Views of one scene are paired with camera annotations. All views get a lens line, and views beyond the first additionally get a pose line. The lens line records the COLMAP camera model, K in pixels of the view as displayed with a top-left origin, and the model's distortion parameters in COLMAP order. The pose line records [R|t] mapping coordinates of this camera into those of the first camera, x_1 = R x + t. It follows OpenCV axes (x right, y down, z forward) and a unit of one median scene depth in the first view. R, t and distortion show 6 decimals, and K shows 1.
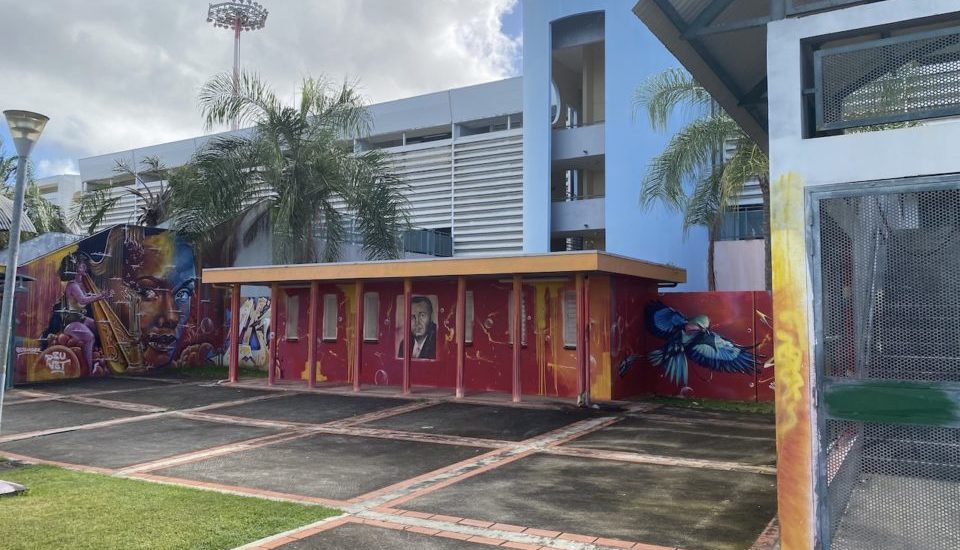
lens RADIAL K [[704.2, 0, 480.0], [0, 704.2, 275.0], [0, 0, 1]] dist [0.005225, -0.000799]
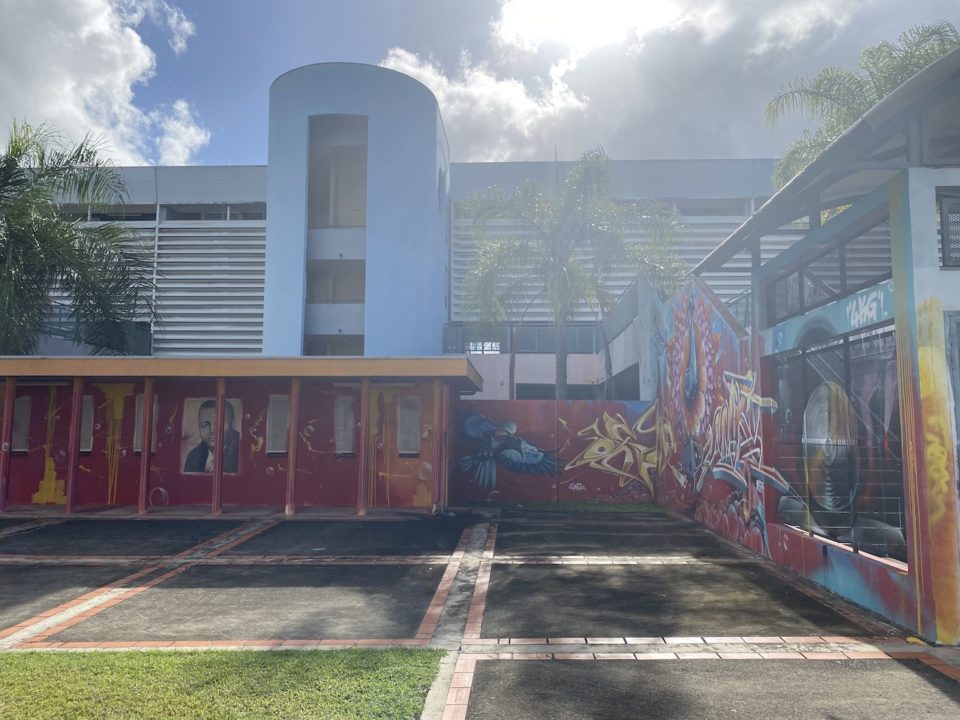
lens RADIAL K [[698.5, 0, 480.0], [0, 698.5, 360.0], [0, 0, 1]] dist [0.015199, -0.004854]
pose [[0.875639, 0.044142, 0.480945, -0.229282], [-0.028122, 0.998785, -0.040470, 0.007897], [-0.482147, 0.021912, 0.875816, 0.100277]]
